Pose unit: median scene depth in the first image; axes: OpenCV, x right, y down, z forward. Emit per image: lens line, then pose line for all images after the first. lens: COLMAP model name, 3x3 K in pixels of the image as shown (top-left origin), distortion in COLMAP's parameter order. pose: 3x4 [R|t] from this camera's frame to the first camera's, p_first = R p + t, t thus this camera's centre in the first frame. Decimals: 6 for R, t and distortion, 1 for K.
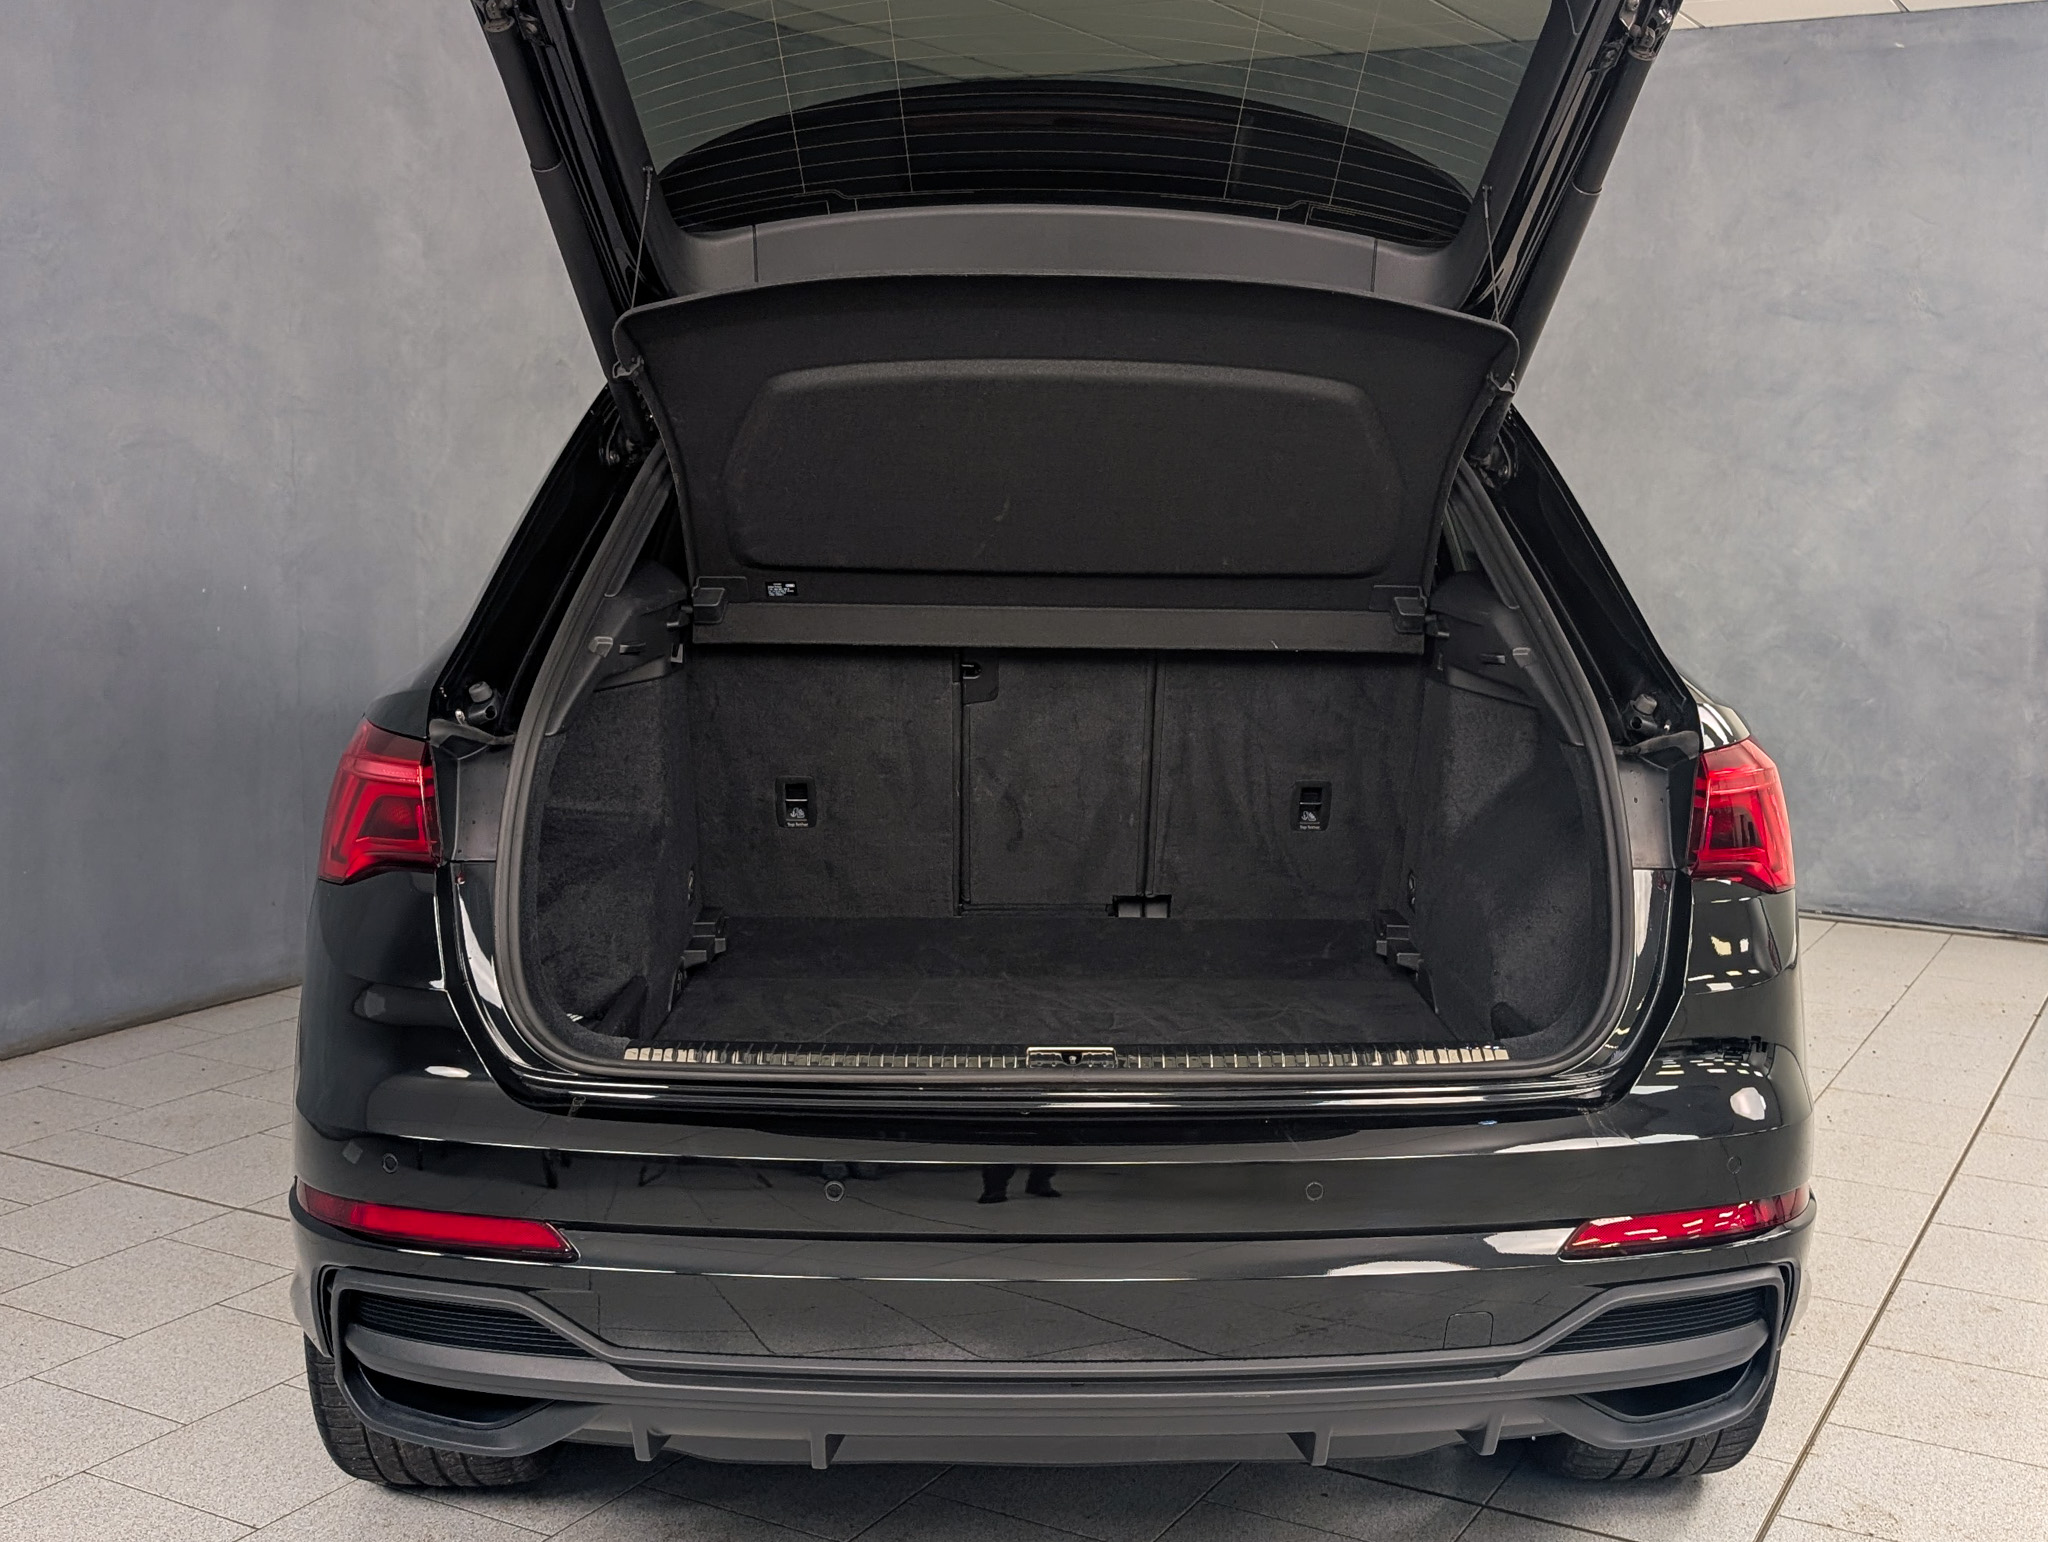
lens RADIAL K [[1416.8, 0, 1003.3], [0, 1416.8, 837.7], [0, 0, 1]] dist [0.001612, 0.001912]
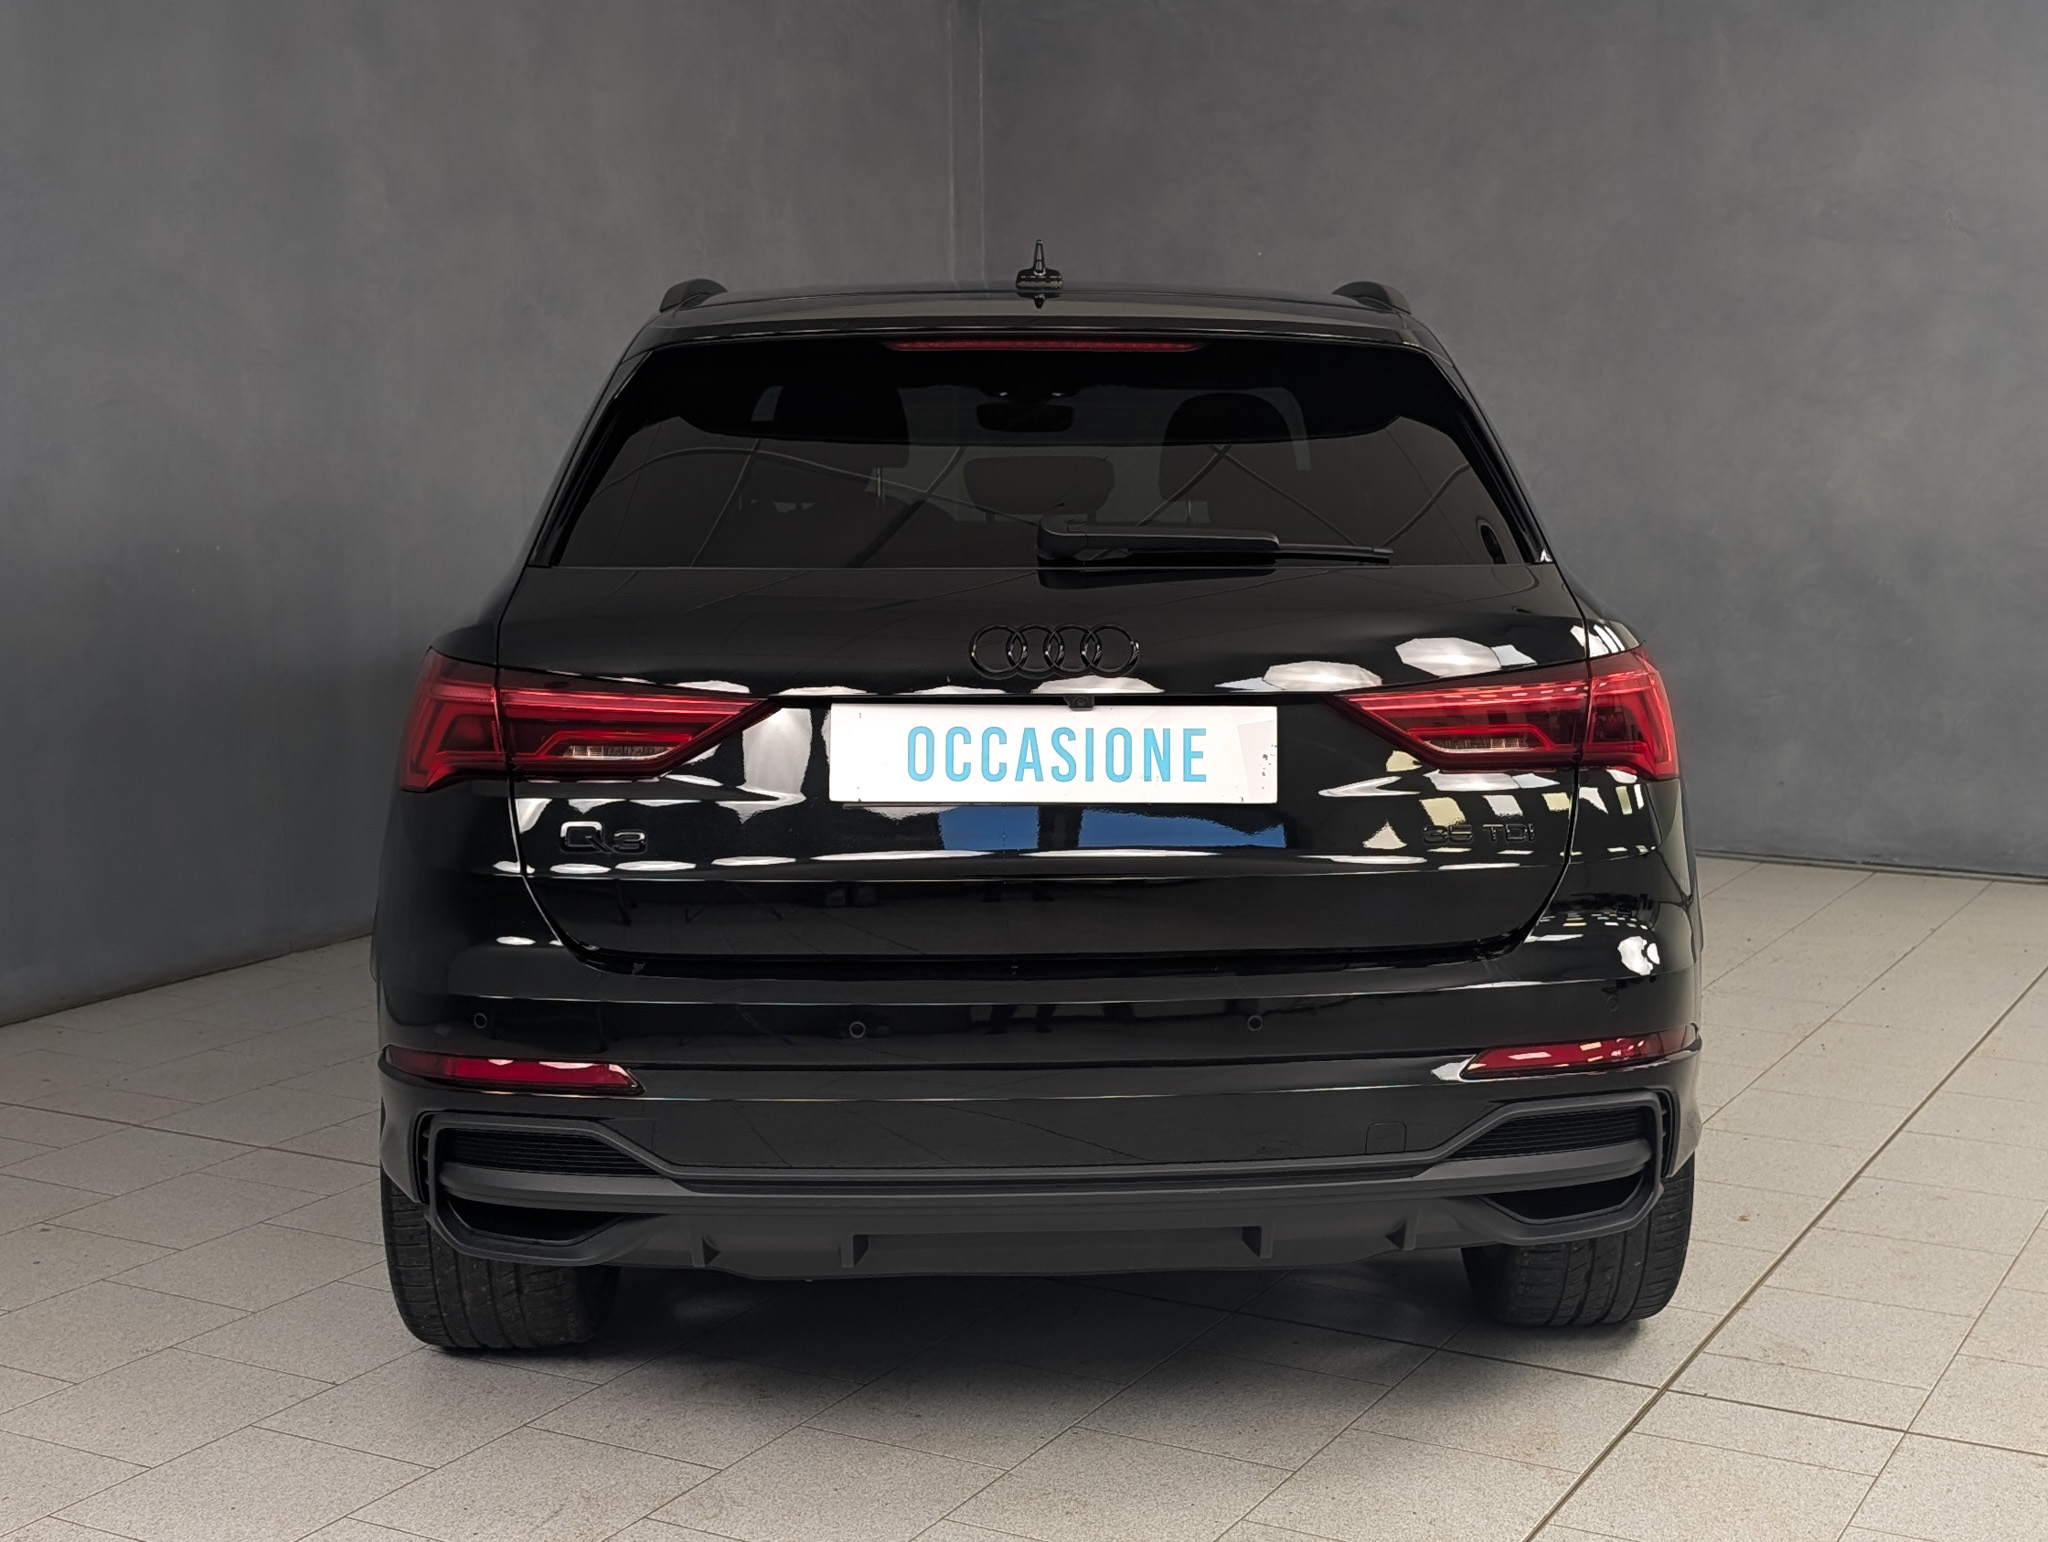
lens RADIAL K [[1456.7, 0, 1016.8], [0, 1456.7, 798.9], [0, 0, 1]] dist [0.000139, 0.002809]
pose [[0.999772, -0.018707, 0.010295, 0.006870], [0.018660, 0.999815, 0.004666, 0.040946], [-0.010380, -0.004473, 0.999936, -0.196249]]
